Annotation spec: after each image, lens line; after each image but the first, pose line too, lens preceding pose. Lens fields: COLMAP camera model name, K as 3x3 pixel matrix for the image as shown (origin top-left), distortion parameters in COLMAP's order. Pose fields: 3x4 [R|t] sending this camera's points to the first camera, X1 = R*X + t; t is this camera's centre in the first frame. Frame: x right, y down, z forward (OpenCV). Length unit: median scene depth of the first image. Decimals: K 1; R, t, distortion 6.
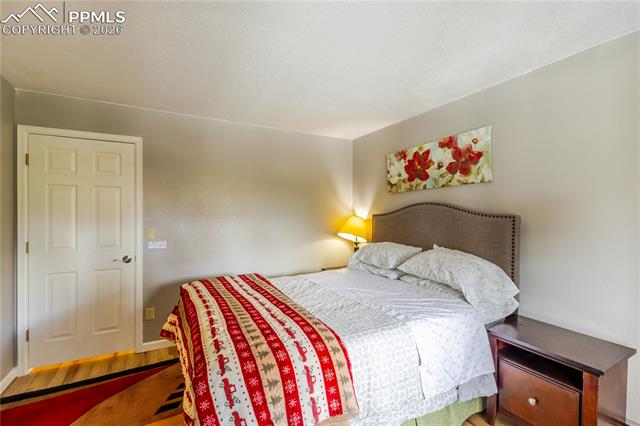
lens RADIAL K [[295.0, 0, 321.1], [0, 295.0, 213.2], [0, 0, 1]] dist [-0.001571, 0.000942]
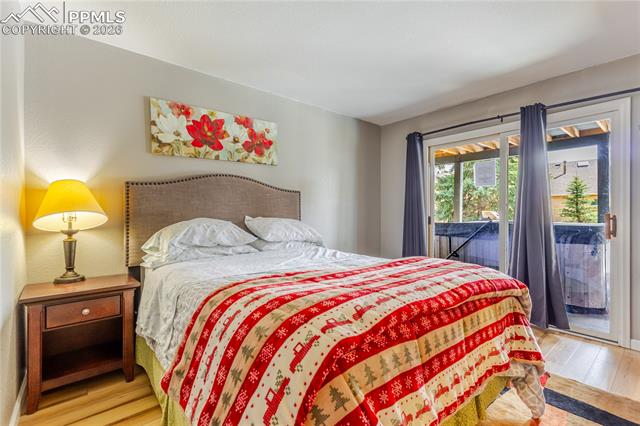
lens RADIAL K [[295.0, 0, 320.6], [0, 295.0, 212.7], [0, 0, 1]] dist [-0.001571, 0.000942]
pose [[-0.198944, -0.005733, 0.979994, -0.633966], [-0.002204, 0.999983, 0.005403, 0.081014], [-0.980008, -0.001085, -0.198954, 0.871749]]
